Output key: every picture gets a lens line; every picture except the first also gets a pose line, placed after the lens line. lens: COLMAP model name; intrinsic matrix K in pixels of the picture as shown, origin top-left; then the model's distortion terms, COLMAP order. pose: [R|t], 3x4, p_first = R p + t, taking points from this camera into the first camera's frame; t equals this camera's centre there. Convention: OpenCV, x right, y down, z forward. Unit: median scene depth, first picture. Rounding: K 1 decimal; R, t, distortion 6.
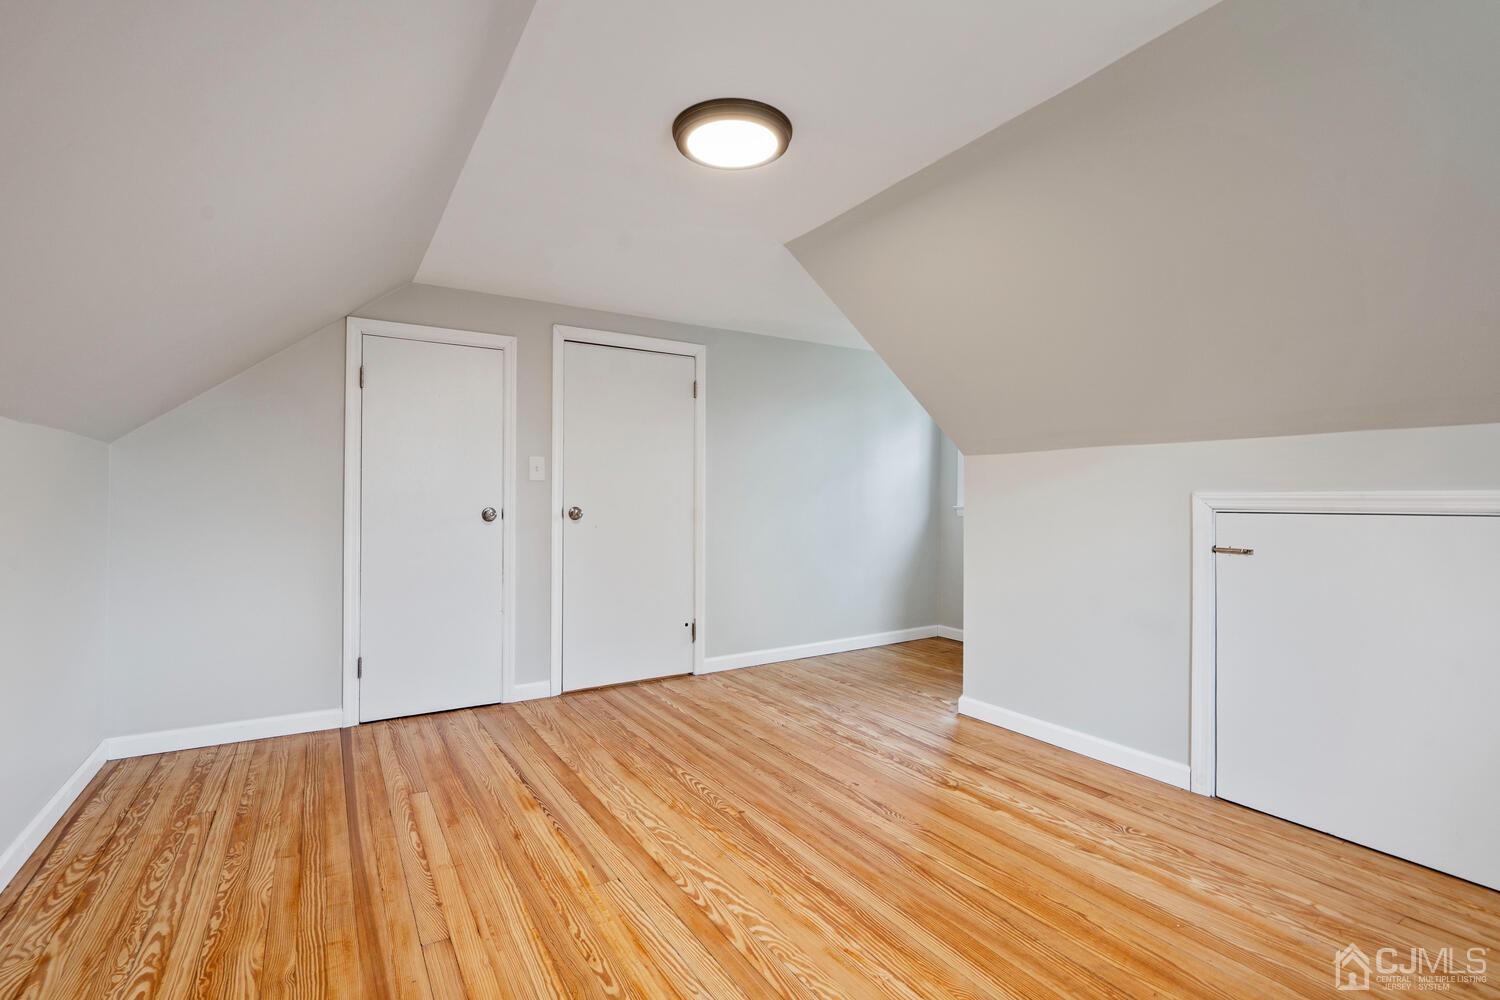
lens RADIAL K [[698.1, 0, 753.3], [0, 698.1, 494.8], [0, 0, 1]] dist [-0.004914, 0.004403]
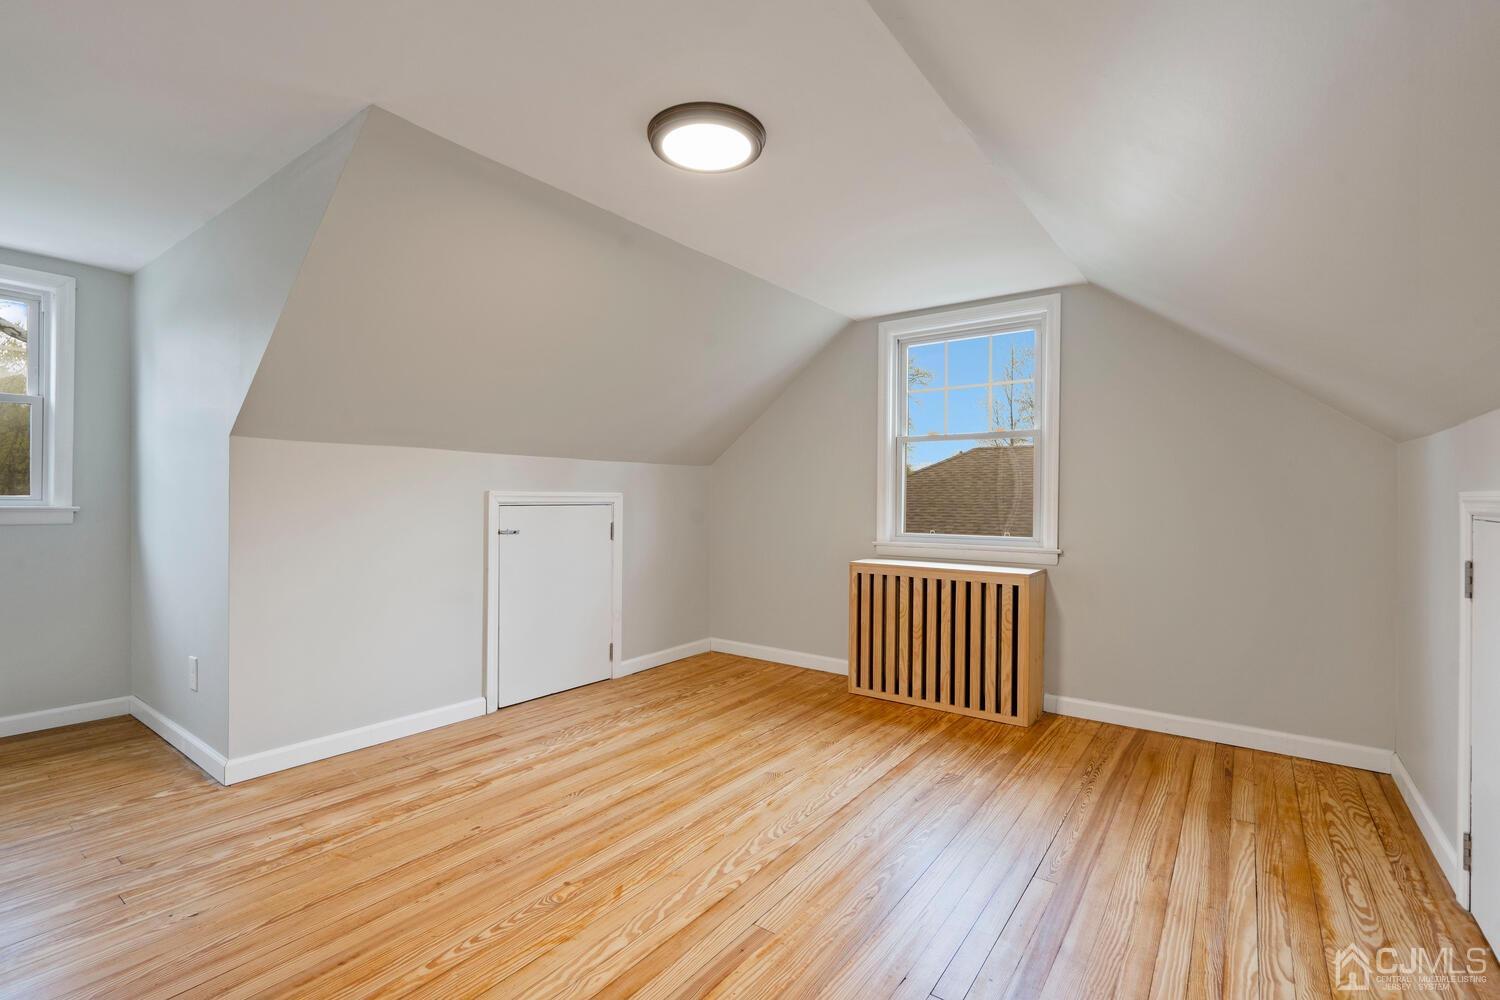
lens RADIAL K [[686.7, 0, 741.2], [0, 686.7, 493.3], [0, 0, 1]] dist [-0.002971, 0.000354]
pose [[-0.369989, 0.003313, 0.929030, -0.870159], [-0.014265, 0.999856, -0.009246, 0.007708], [-0.928927, -0.016673, -0.369888, 1.167723]]
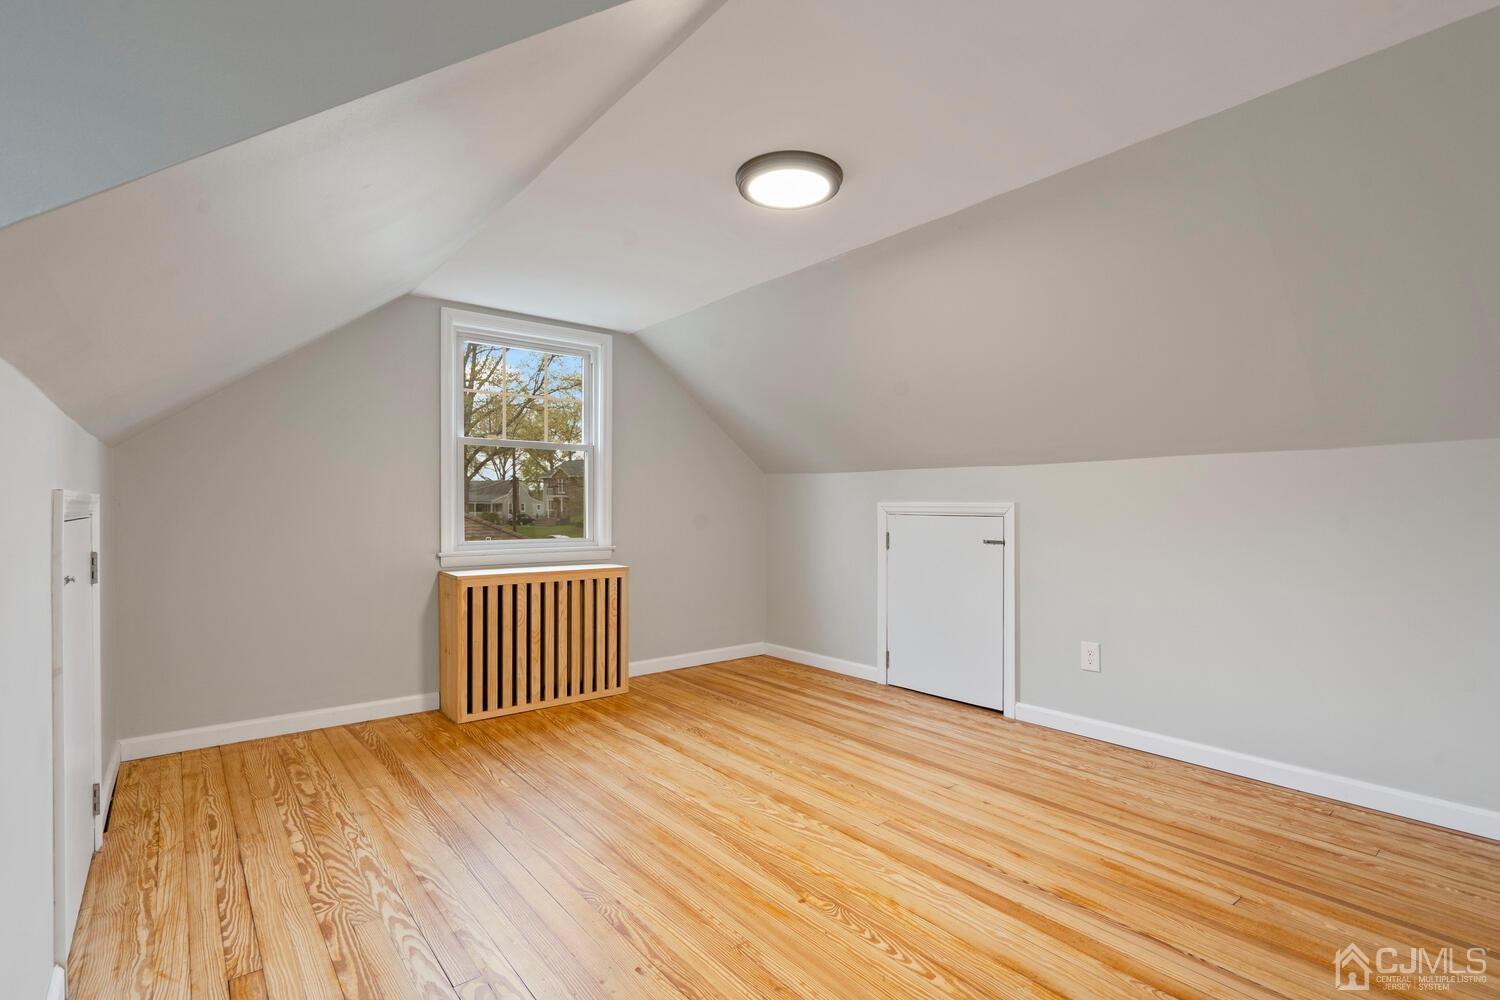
lens RADIAL K [[686.7, 0, 759.7], [0, 686.7, 509.2], [0, 0, 1]] dist [-0.002971, 0.000354]
pose [[-0.990862, -0.005805, -0.134756, 0.144929], [-0.005320, 0.999978, -0.003955, 0.013293], [0.134776, -0.003202, -0.990871, 1.852563]]
